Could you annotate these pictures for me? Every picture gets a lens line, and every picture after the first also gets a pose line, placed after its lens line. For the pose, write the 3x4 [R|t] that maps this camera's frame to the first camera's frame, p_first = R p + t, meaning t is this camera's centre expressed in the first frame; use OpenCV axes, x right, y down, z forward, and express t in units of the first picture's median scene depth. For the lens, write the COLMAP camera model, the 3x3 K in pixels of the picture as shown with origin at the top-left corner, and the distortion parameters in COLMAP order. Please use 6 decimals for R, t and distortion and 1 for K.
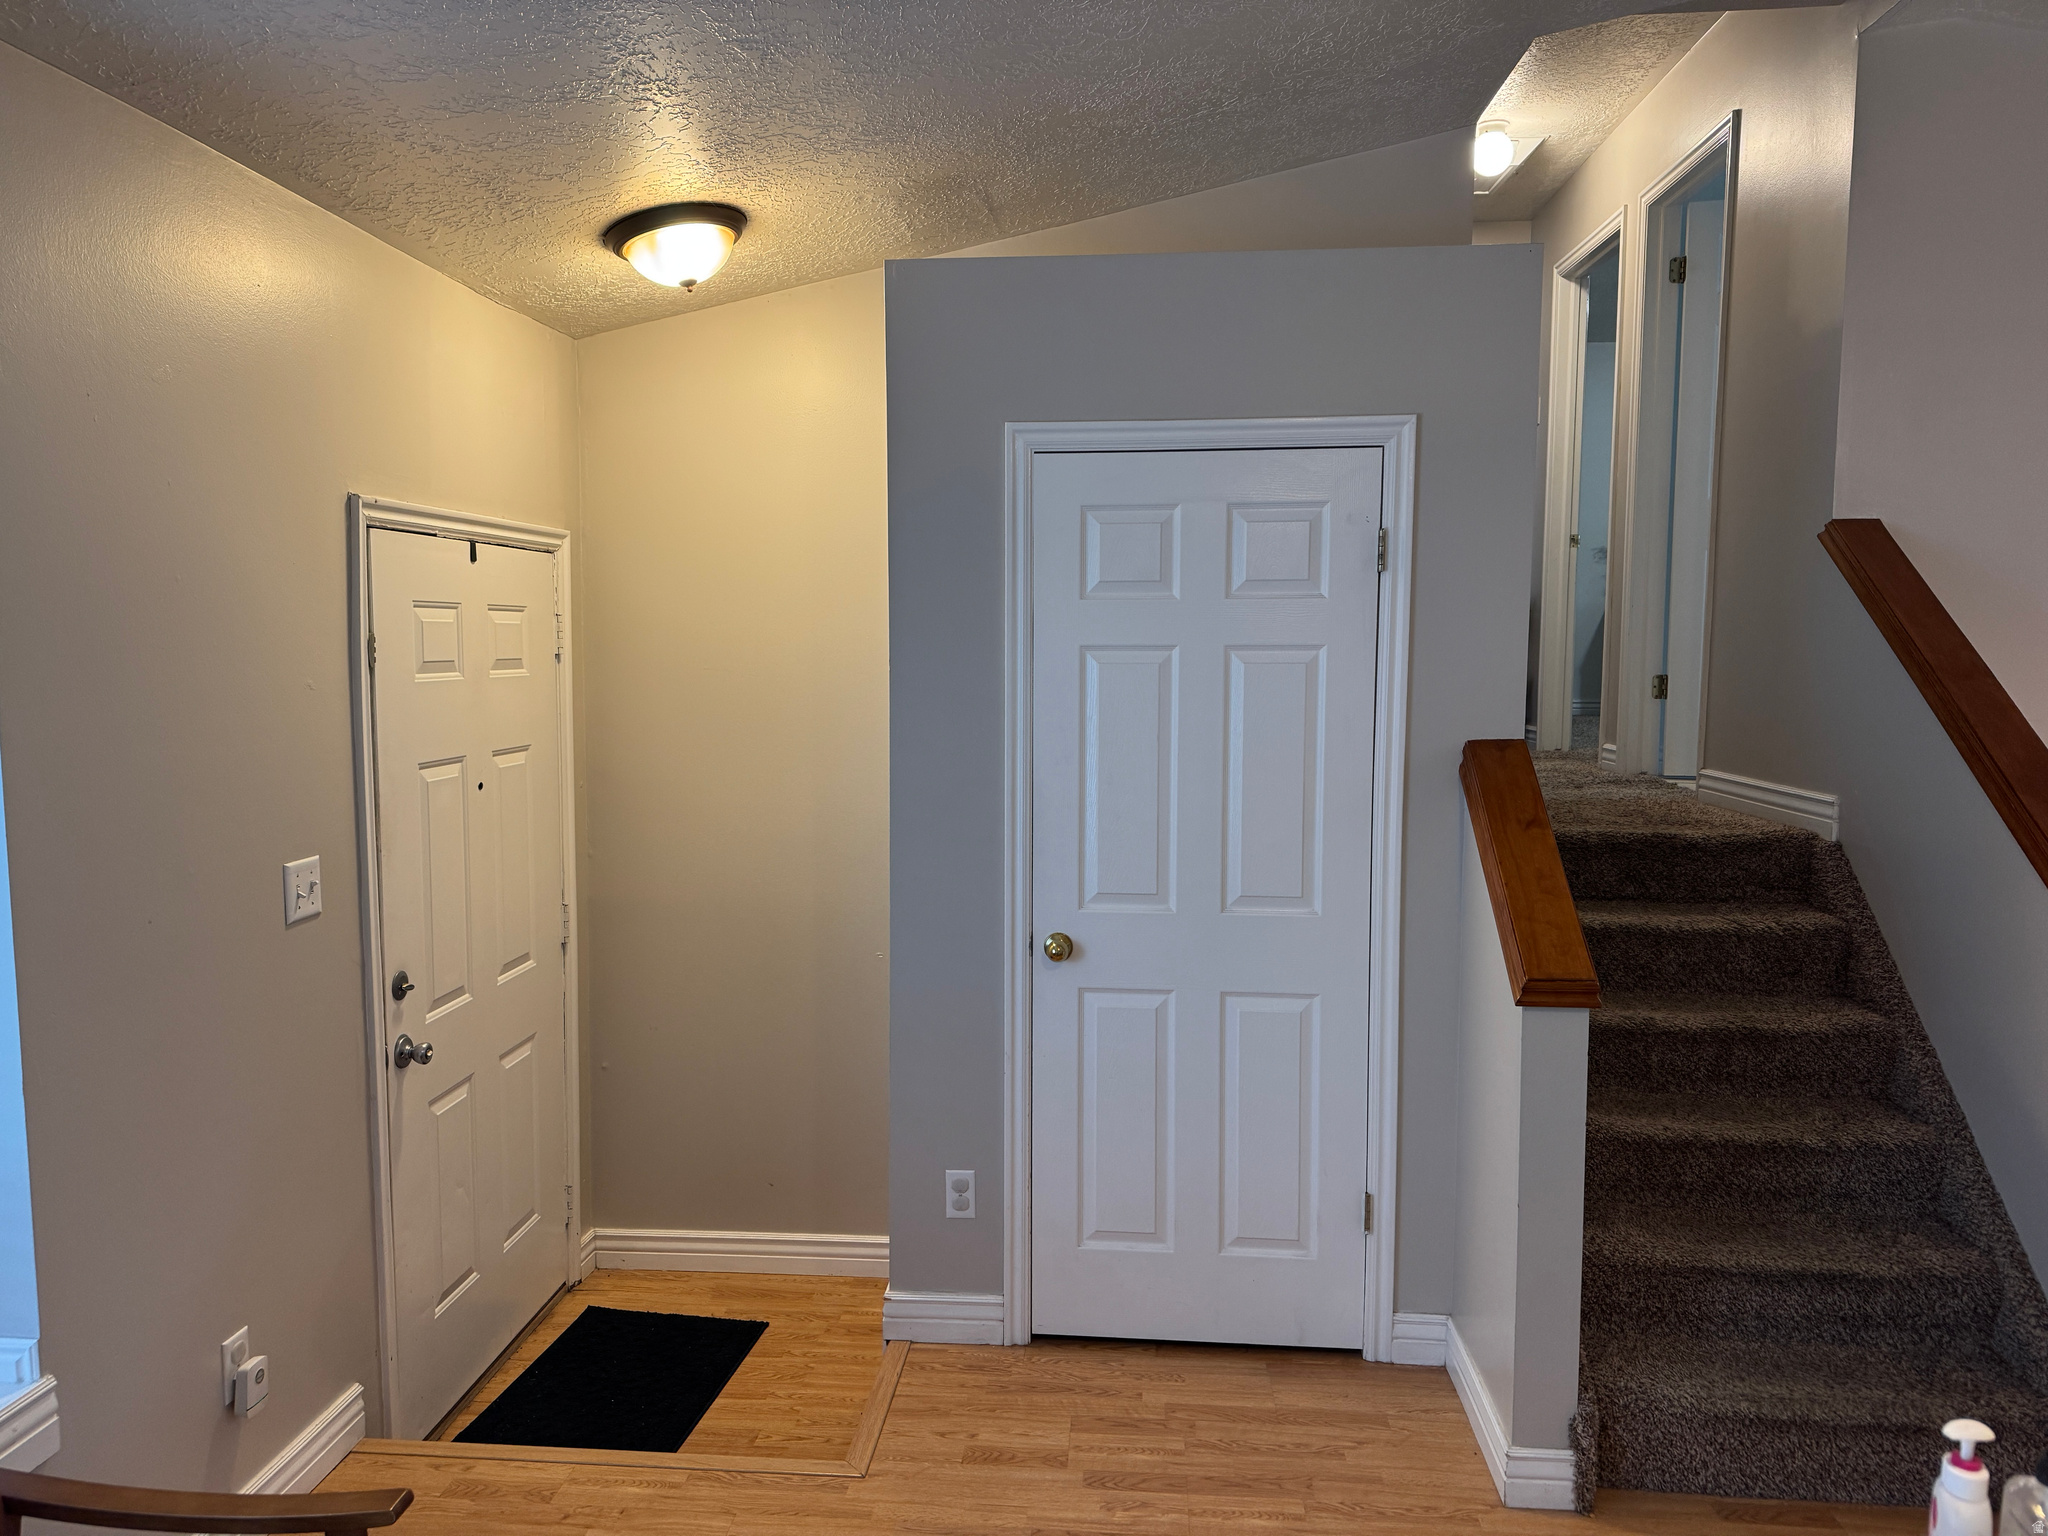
lens RADIAL K [[1438.5, 0, 1014.2], [0, 1438.5, 775.5], [0, 0, 1]] dist [0.042223, -0.043406]
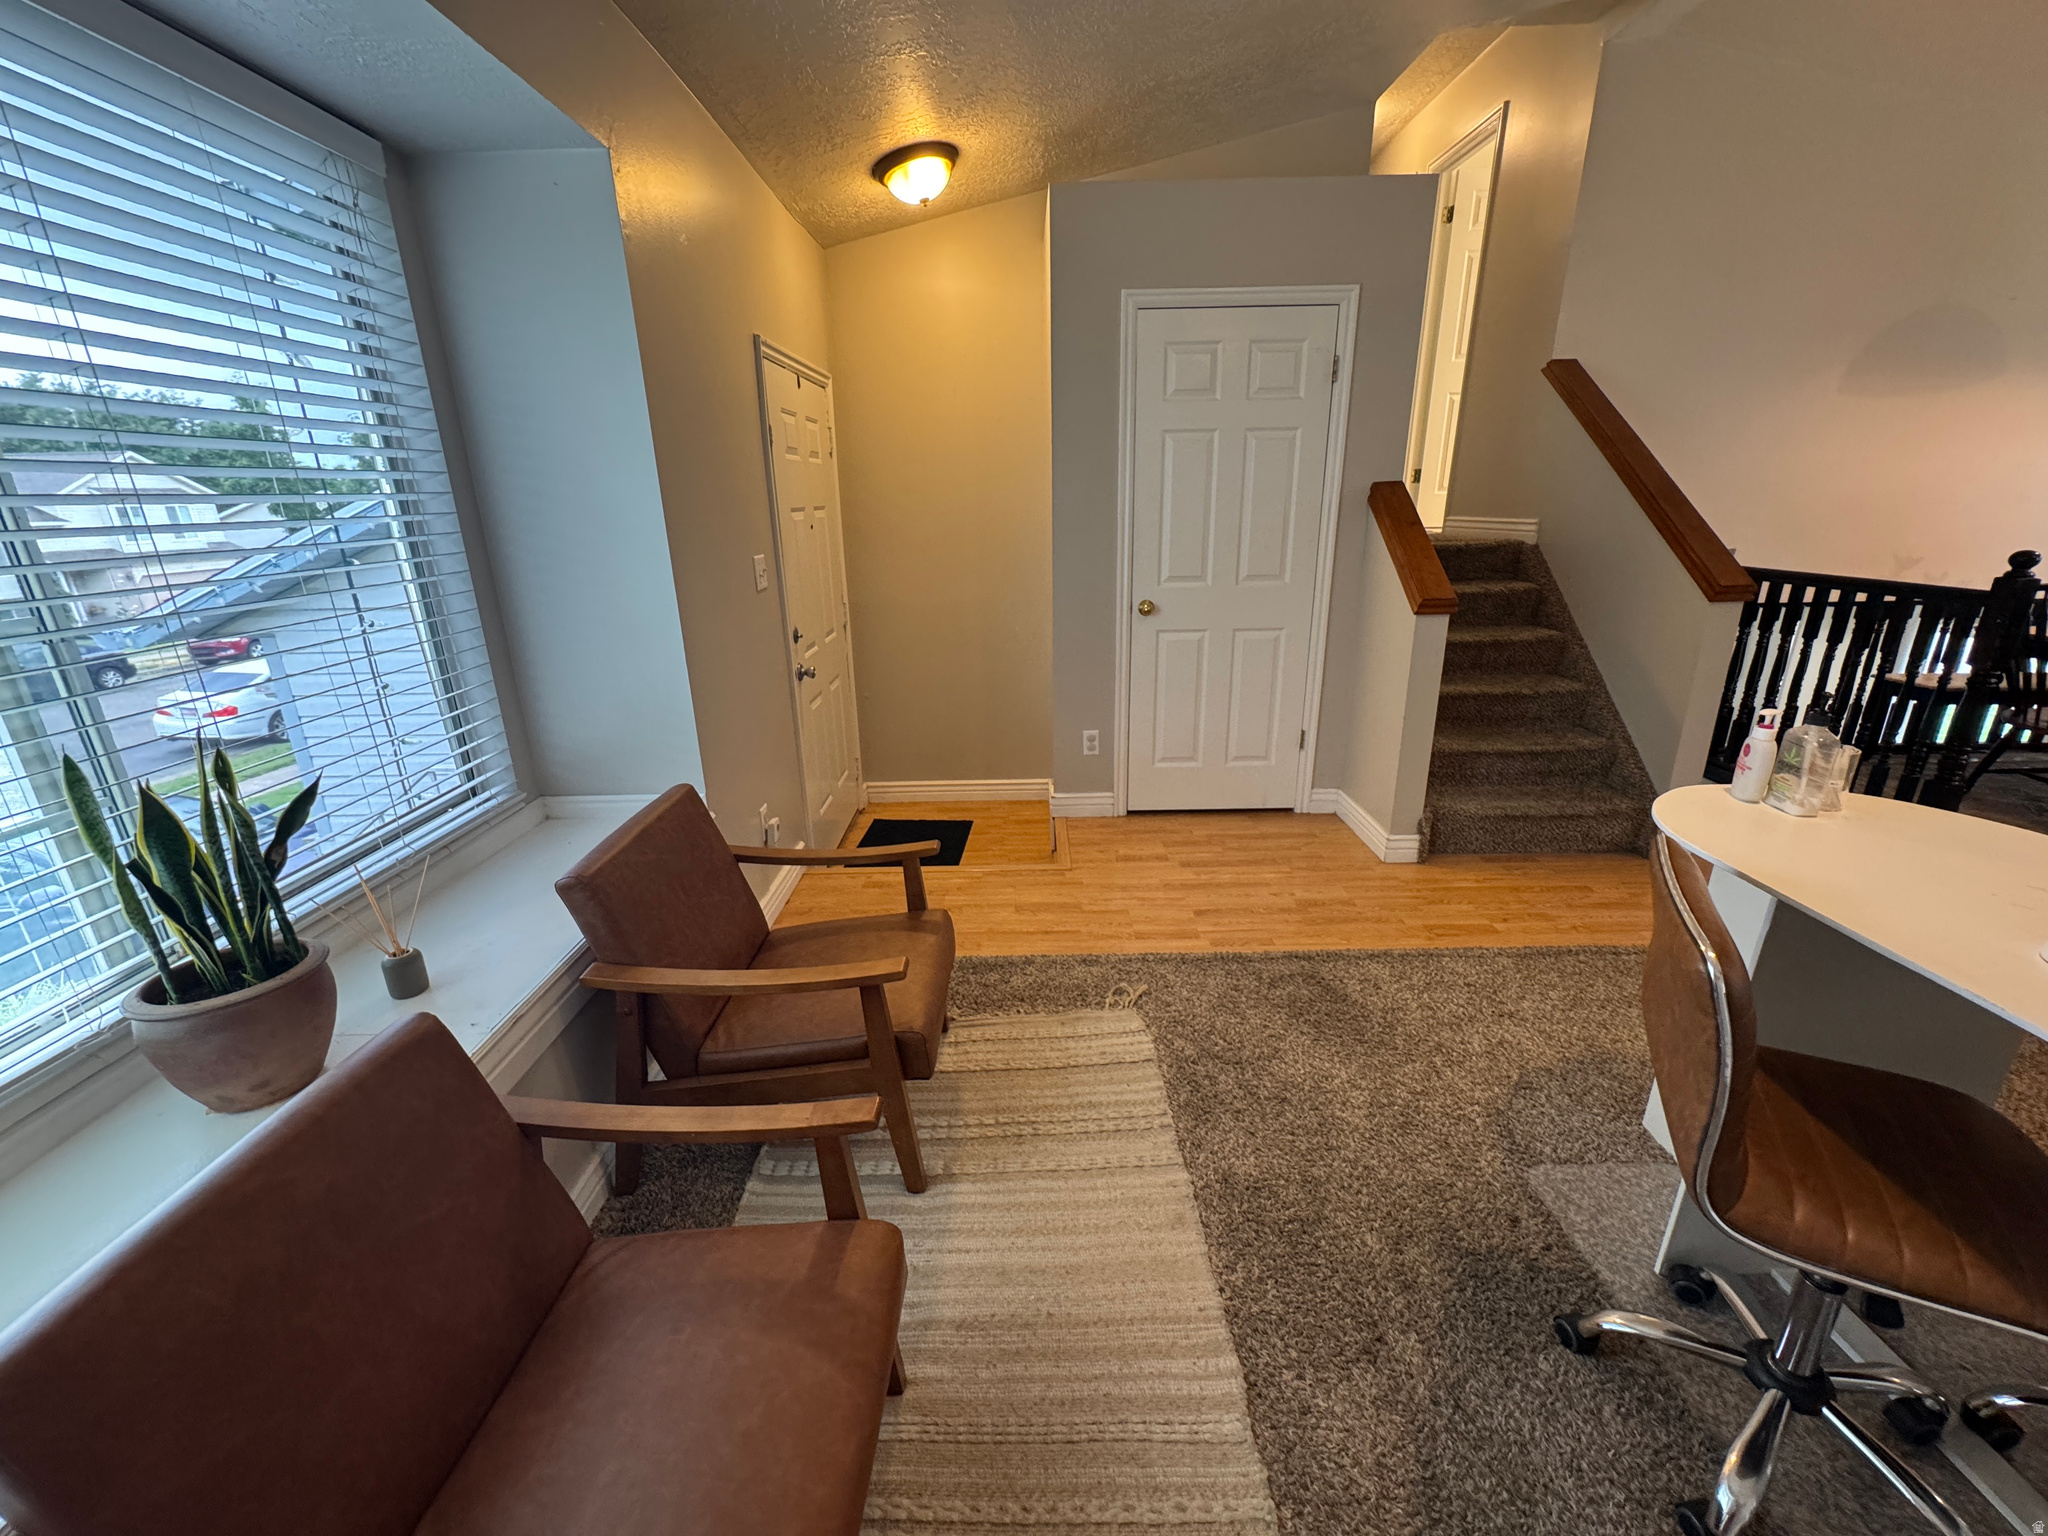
lens RADIAL K [[821.5, 0, 1034.8], [0, 821.5, 767.3], [0, 0, 1]] dist [-0.006163, 0.000438]
pose [[0.996407, -0.046140, 0.071016, -0.196848], [0.028494, 0.972313, 0.231939, 0.071941], [-0.079751, -0.229082, 0.970135, -0.053006]]
